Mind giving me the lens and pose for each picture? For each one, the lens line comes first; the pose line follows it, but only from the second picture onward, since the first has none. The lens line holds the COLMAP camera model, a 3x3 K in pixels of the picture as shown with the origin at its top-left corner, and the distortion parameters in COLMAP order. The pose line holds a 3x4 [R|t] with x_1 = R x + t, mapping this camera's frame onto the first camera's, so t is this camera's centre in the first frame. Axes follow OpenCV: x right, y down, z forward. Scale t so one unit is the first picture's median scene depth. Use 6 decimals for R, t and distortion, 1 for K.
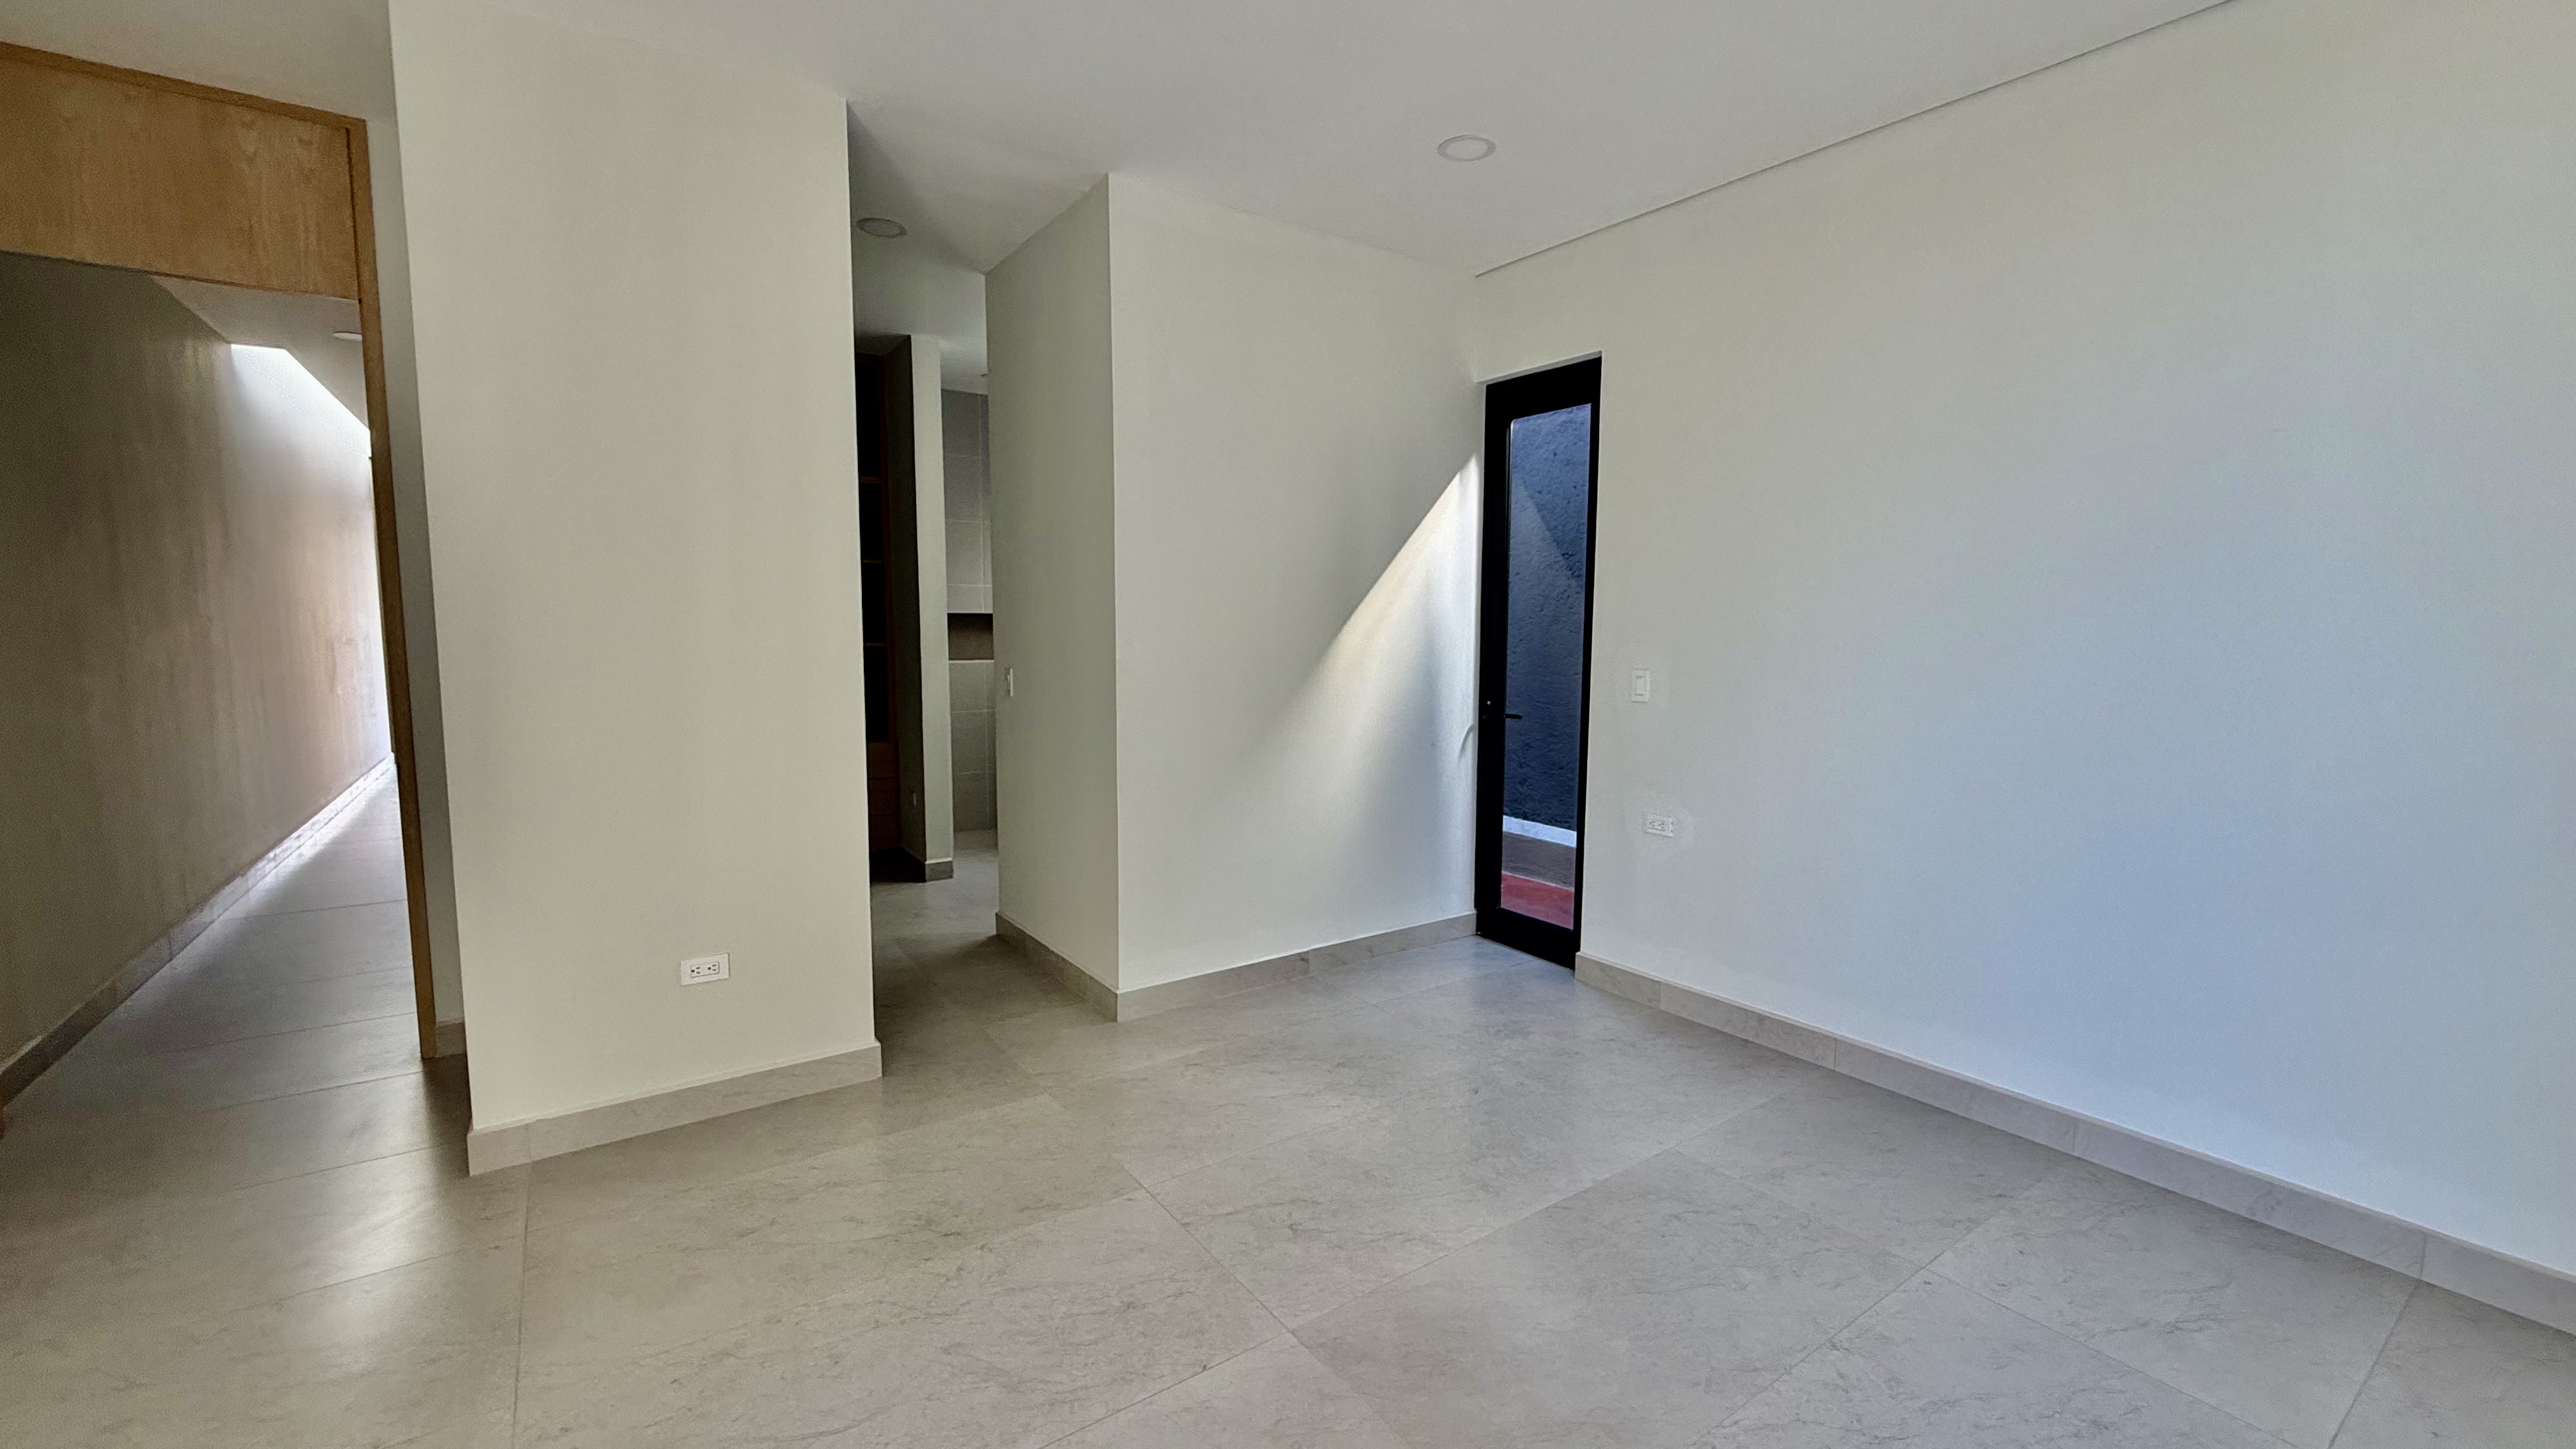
lens RADIAL K [[1025.2, 0, 1285.2], [0, 1025.2, 722.5], [0, 0, 1]] dist [-0.000792, 0.000040]
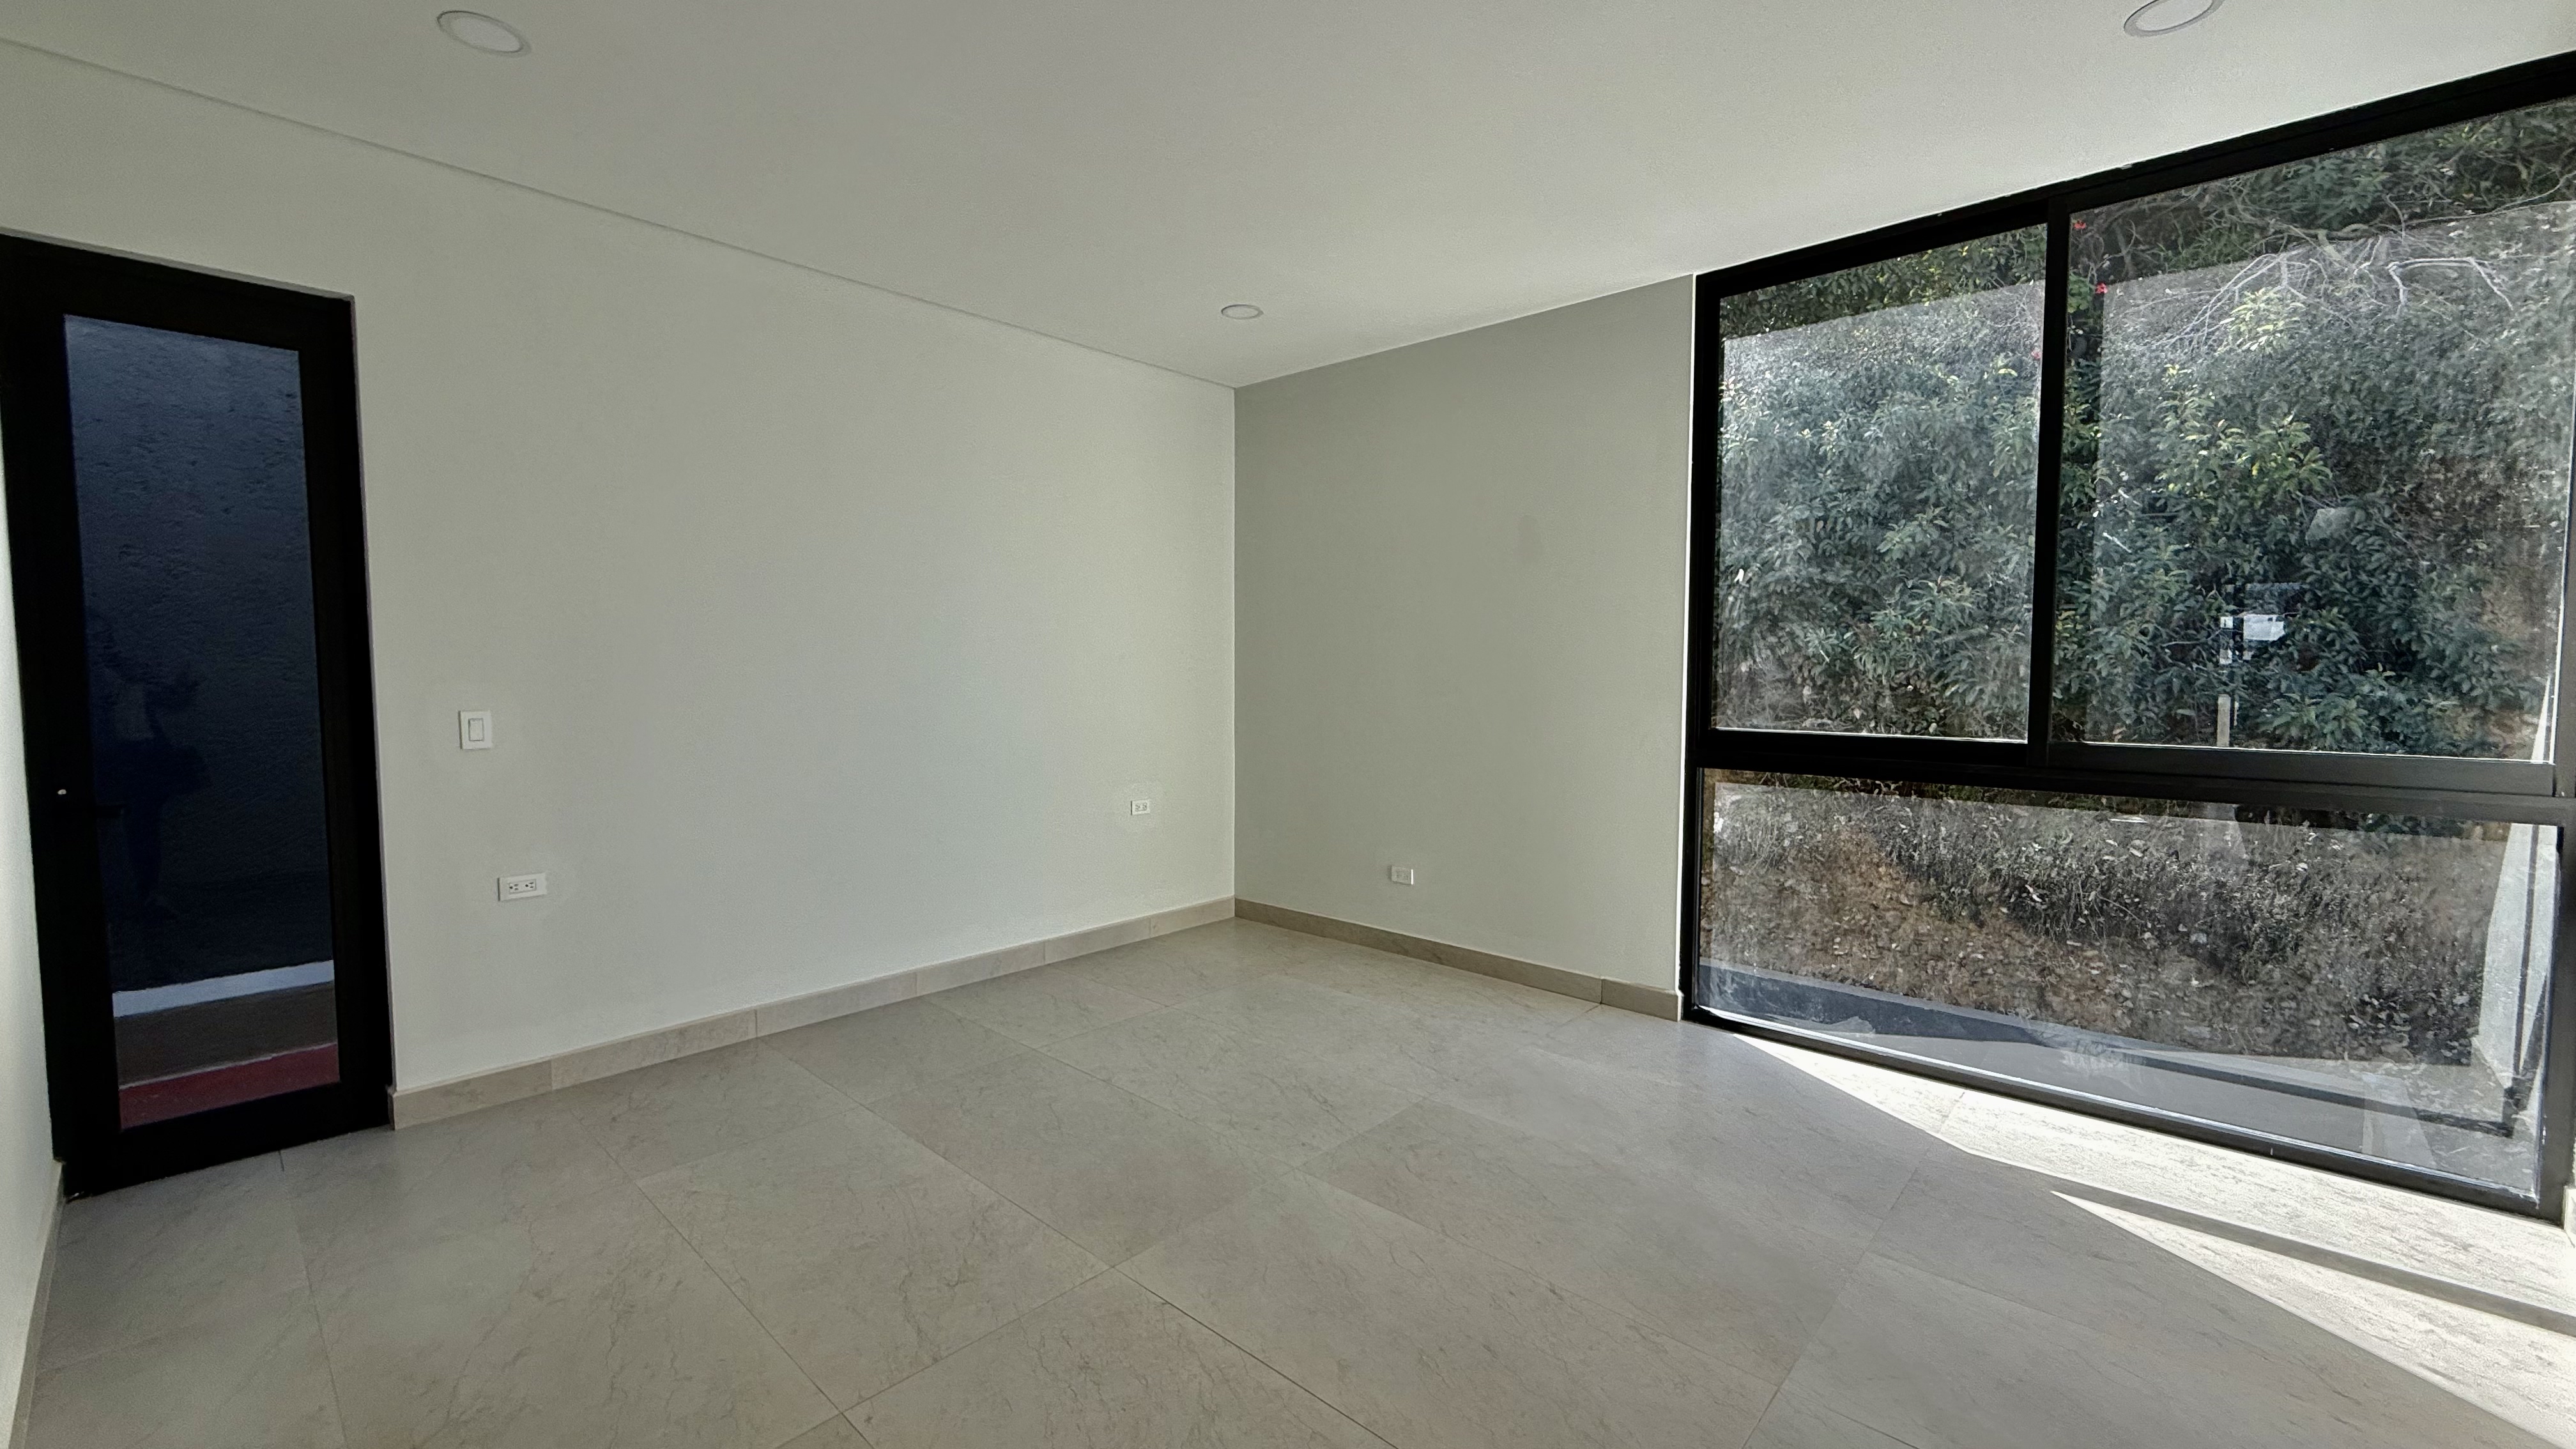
lens RADIAL K [[1025.2, 0, 1285.2], [0, 1025.2, 722.5], [0, 0, 1]] dist [-0.000792, 0.000040]
pose [[-0.210739, -0.064268, 0.975428, -0.602164], [0.093391, 0.991949, 0.085534, -0.050309], [-0.973071, 0.109121, -0.203040, 0.527233]]
